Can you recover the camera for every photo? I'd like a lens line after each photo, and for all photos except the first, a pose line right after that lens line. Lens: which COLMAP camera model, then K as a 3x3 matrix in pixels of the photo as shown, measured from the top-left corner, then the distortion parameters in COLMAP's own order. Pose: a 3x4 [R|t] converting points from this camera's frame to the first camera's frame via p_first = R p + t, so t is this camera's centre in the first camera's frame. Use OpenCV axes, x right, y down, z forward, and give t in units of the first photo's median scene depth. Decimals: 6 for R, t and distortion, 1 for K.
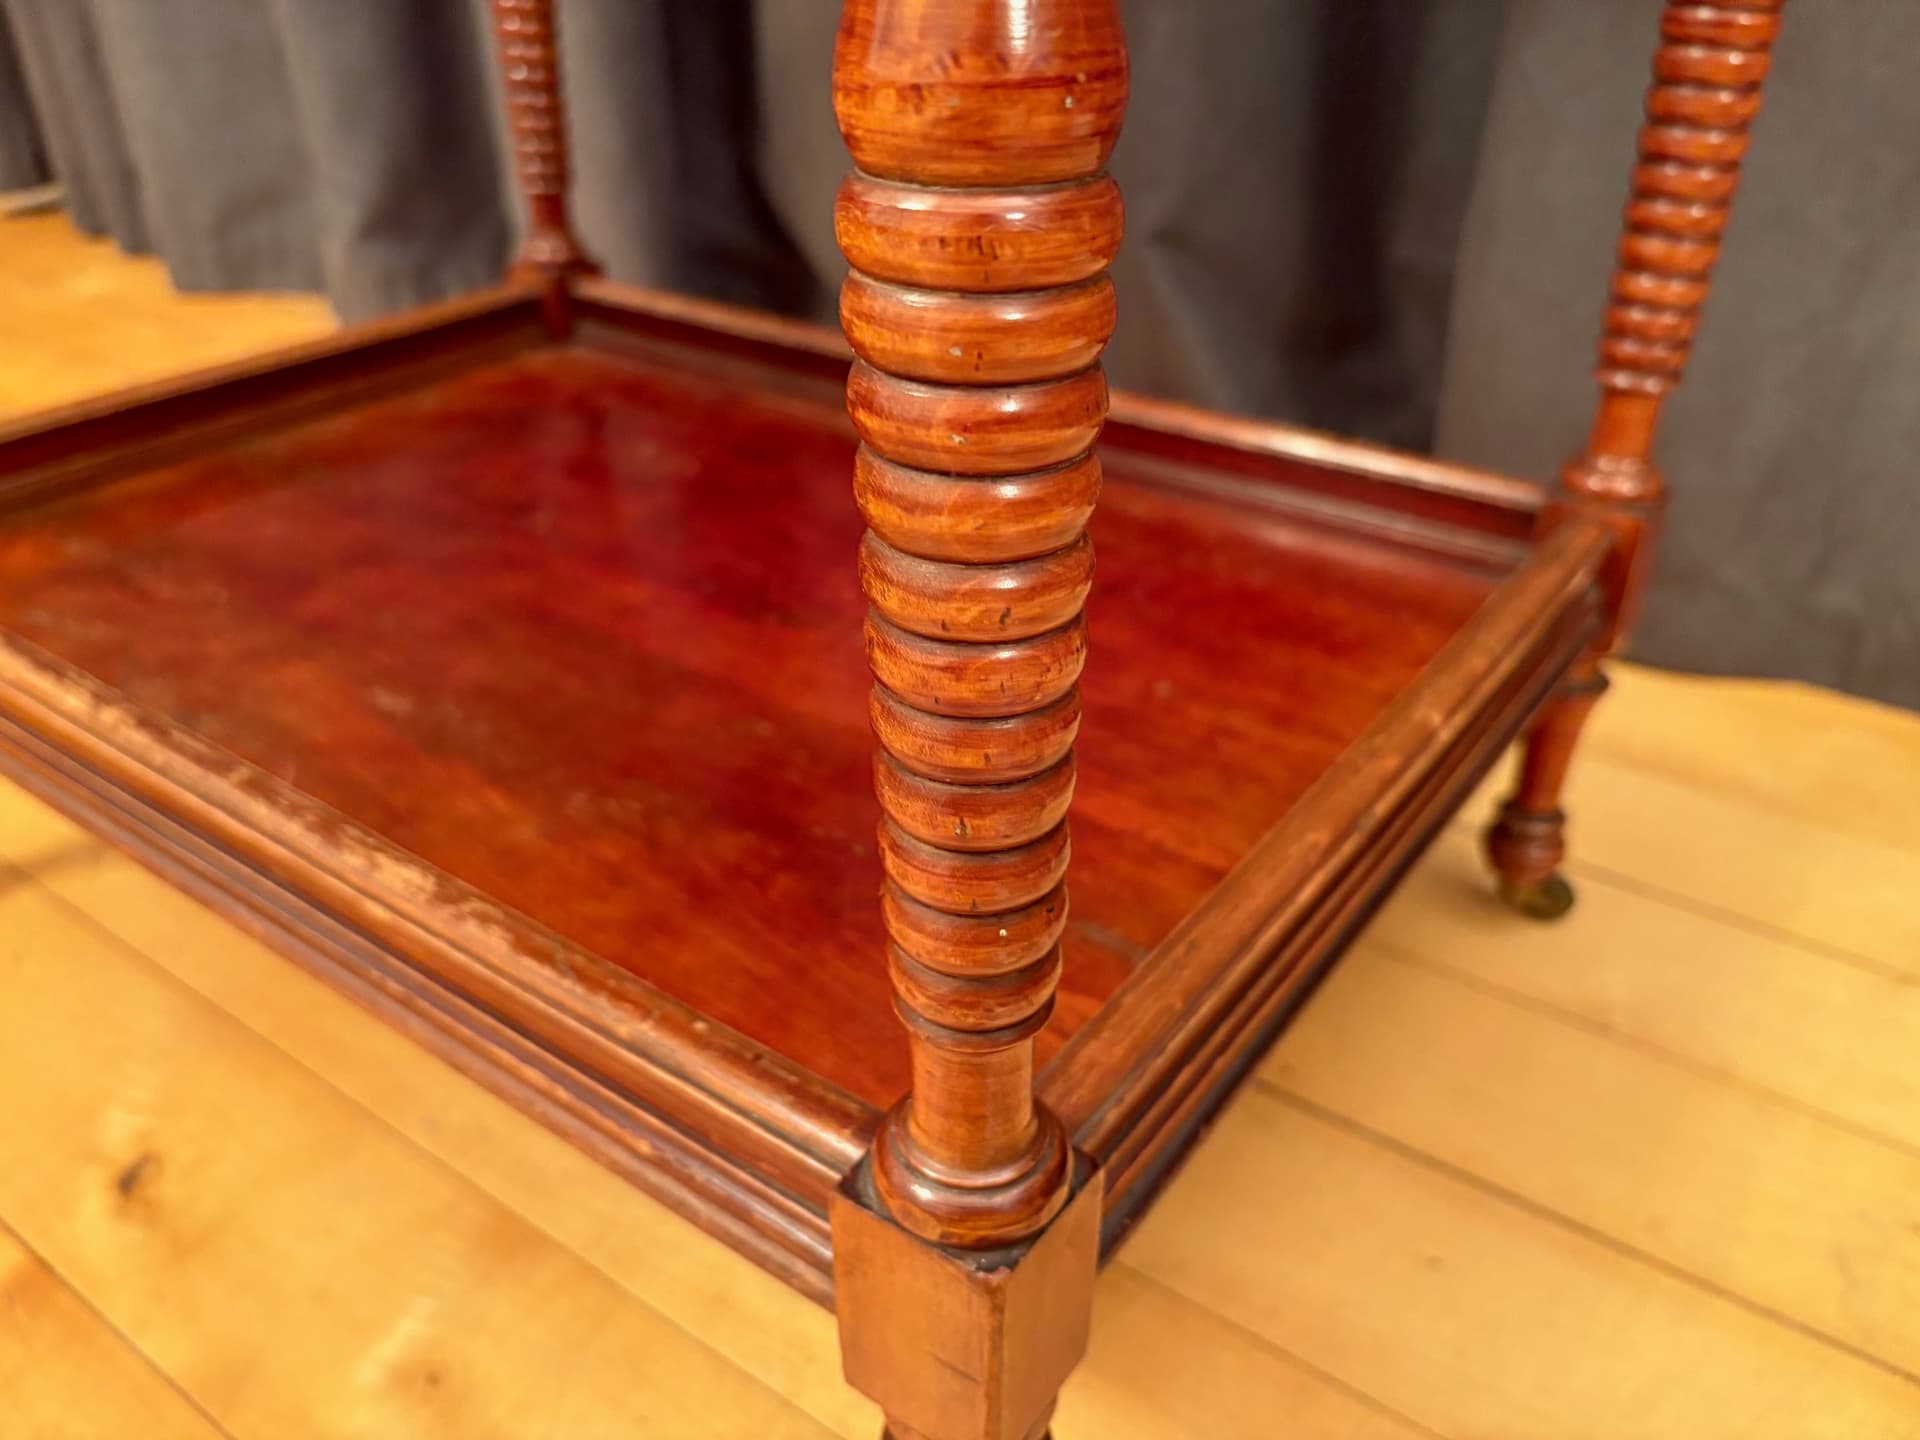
lens RADIAL K [[1470.3, 0, 968.6], [0, 1470.3, 713.7], [0, 0, 1]] dist [0.028026, -0.030515]
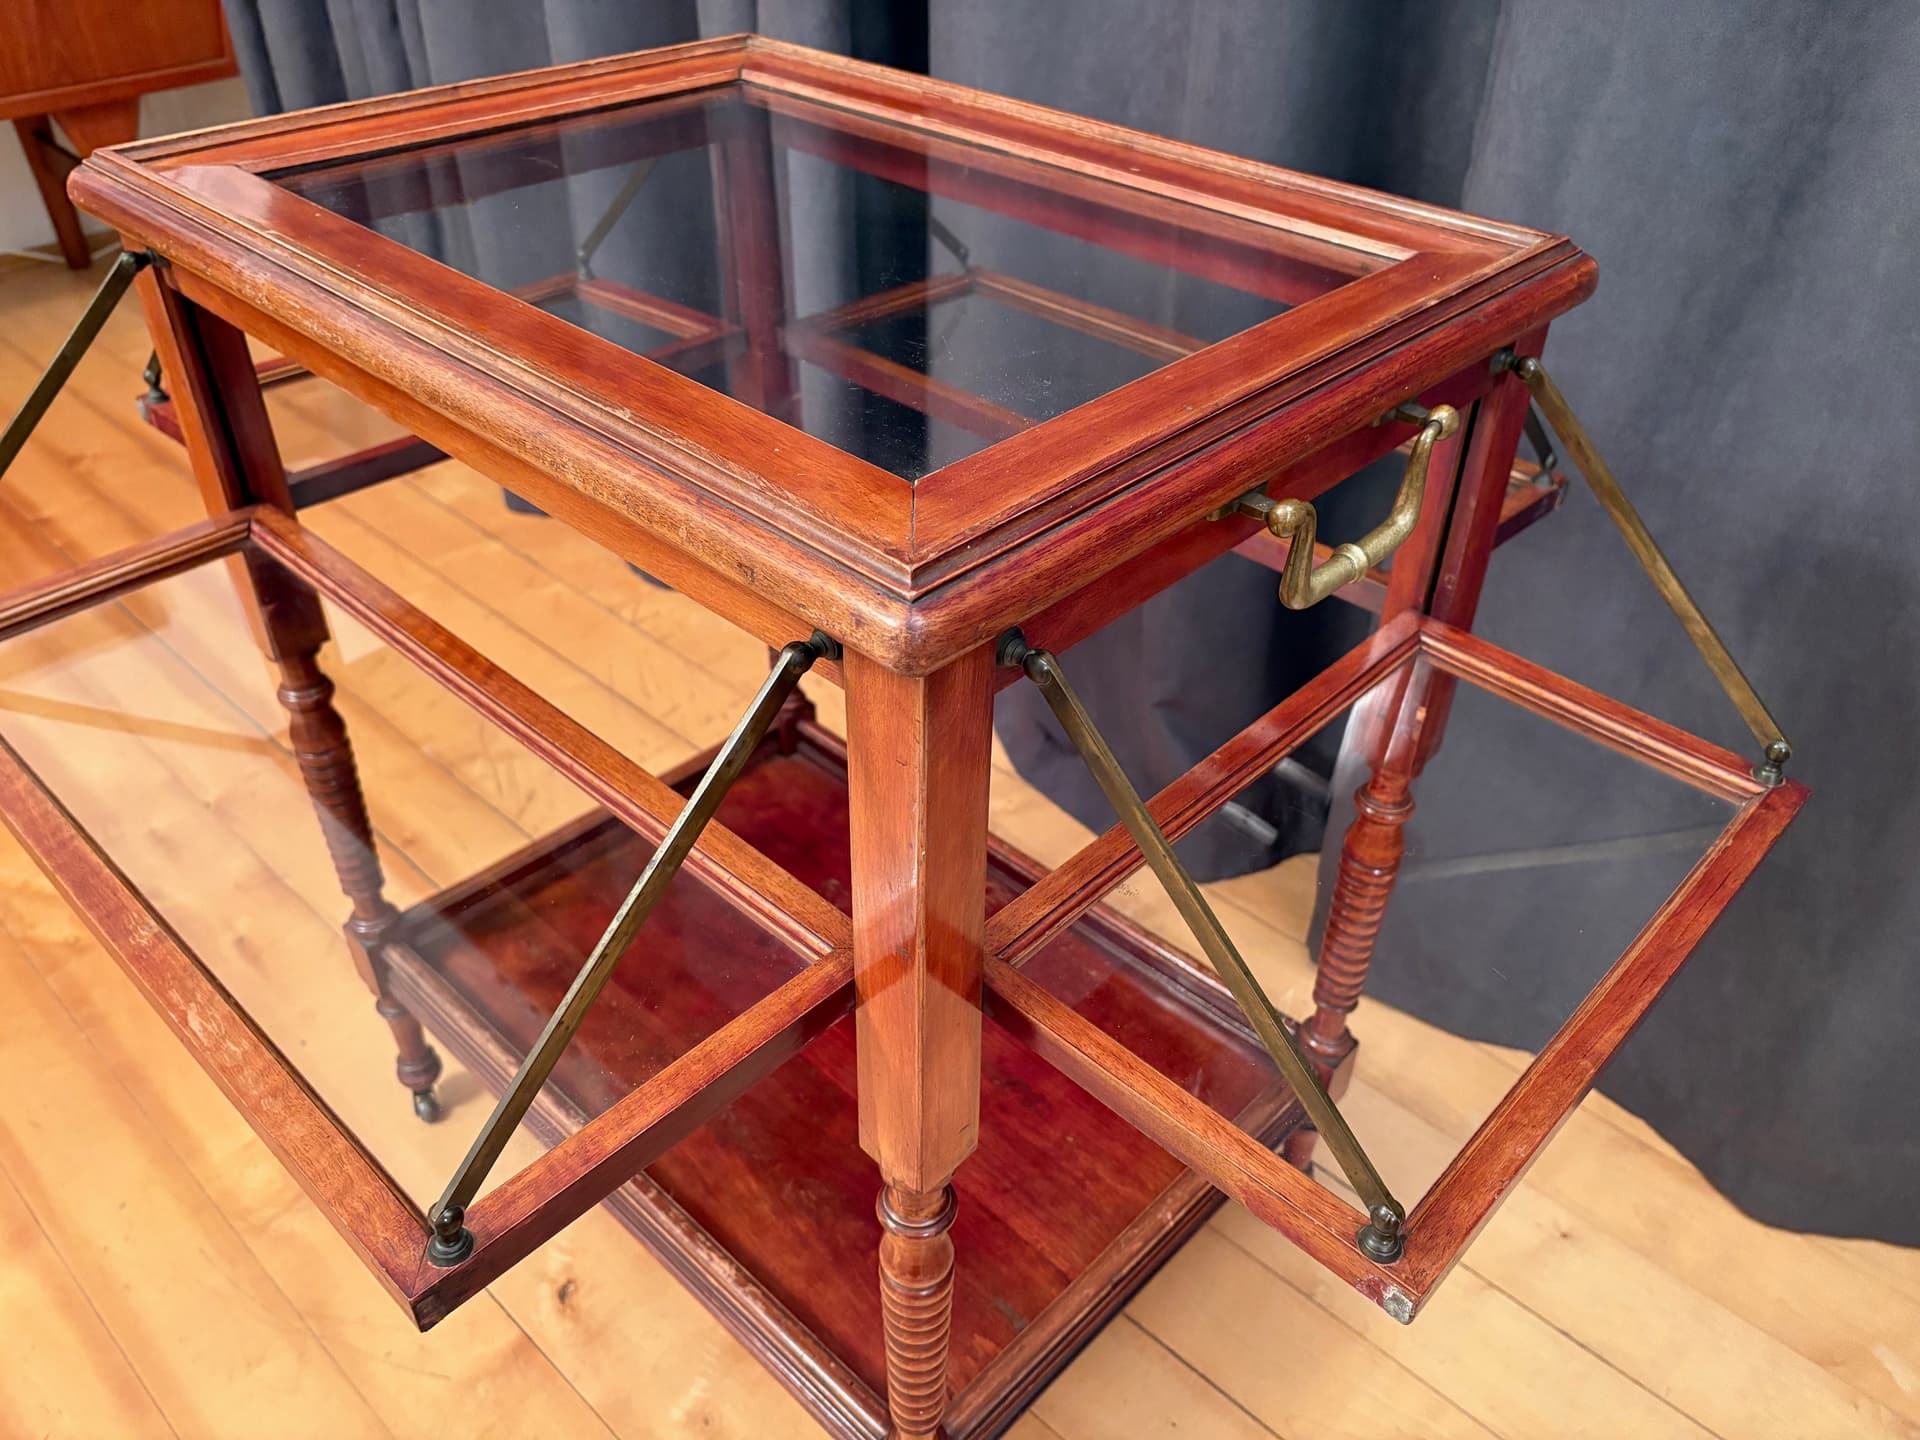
lens RADIAL K [[1470.3, 0, 968.6], [0, 1470.3, 713.7], [0, 0, 1]] dist [0.028026, -0.030515]
pose [[0.990457, 0.088916, -0.105300, 0.180823], [-0.078189, 0.991711, 0.101957, -0.930806], [0.113493, -0.092751, 0.989200, -1.138456]]
